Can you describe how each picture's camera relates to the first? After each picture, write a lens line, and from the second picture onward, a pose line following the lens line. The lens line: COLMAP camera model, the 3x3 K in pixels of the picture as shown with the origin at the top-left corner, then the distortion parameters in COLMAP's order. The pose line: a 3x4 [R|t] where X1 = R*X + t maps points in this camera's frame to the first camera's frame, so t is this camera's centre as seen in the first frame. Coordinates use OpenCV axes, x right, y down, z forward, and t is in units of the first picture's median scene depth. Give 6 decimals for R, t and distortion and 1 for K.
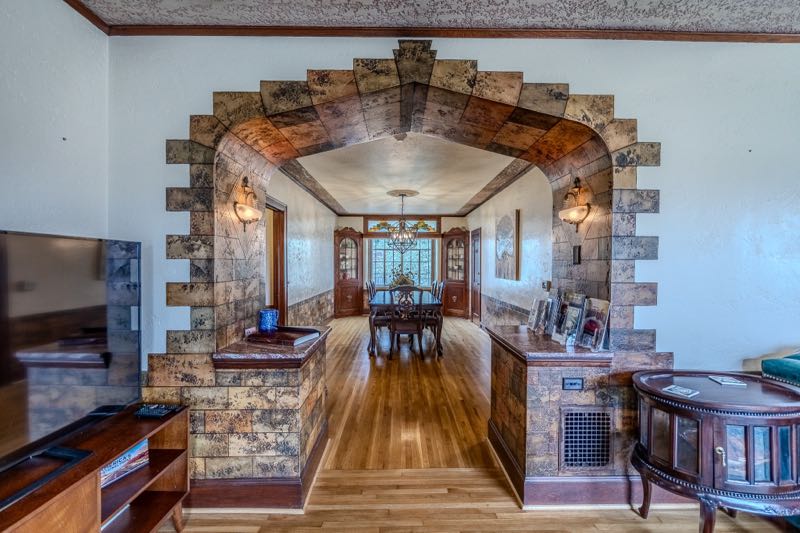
lens RADIAL K [[321.0, 0, 399.6], [0, 321.0, 268.4], [0, 0, 1]] dist [-0.000851, -0.000688]
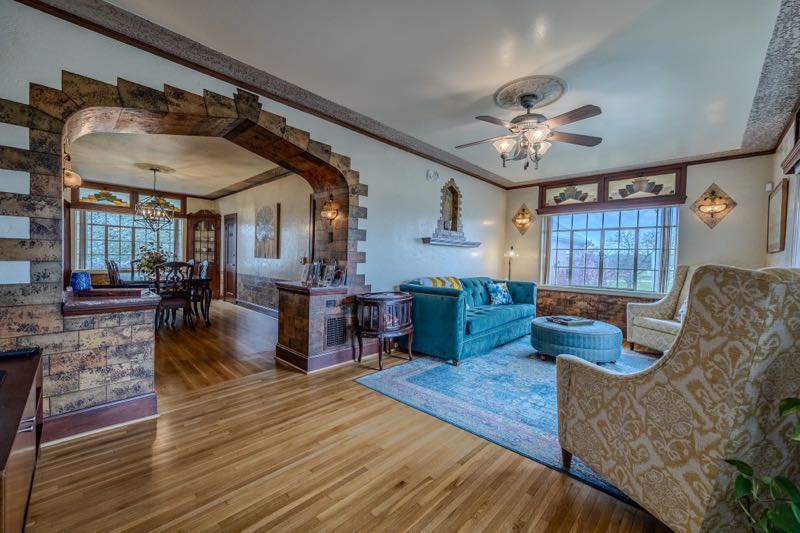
lens RADIAL K [[321.0, 0, 398.8], [0, 321.0, 267.0], [0, 0, 1]] dist [-0.000851, -0.000688]
pose [[0.699382, -0.003369, 0.714740, -0.551259], [-0.016141, 0.999659, 0.020506, 0.094796], [-0.714566, -0.025878, 0.699090, -0.630791]]
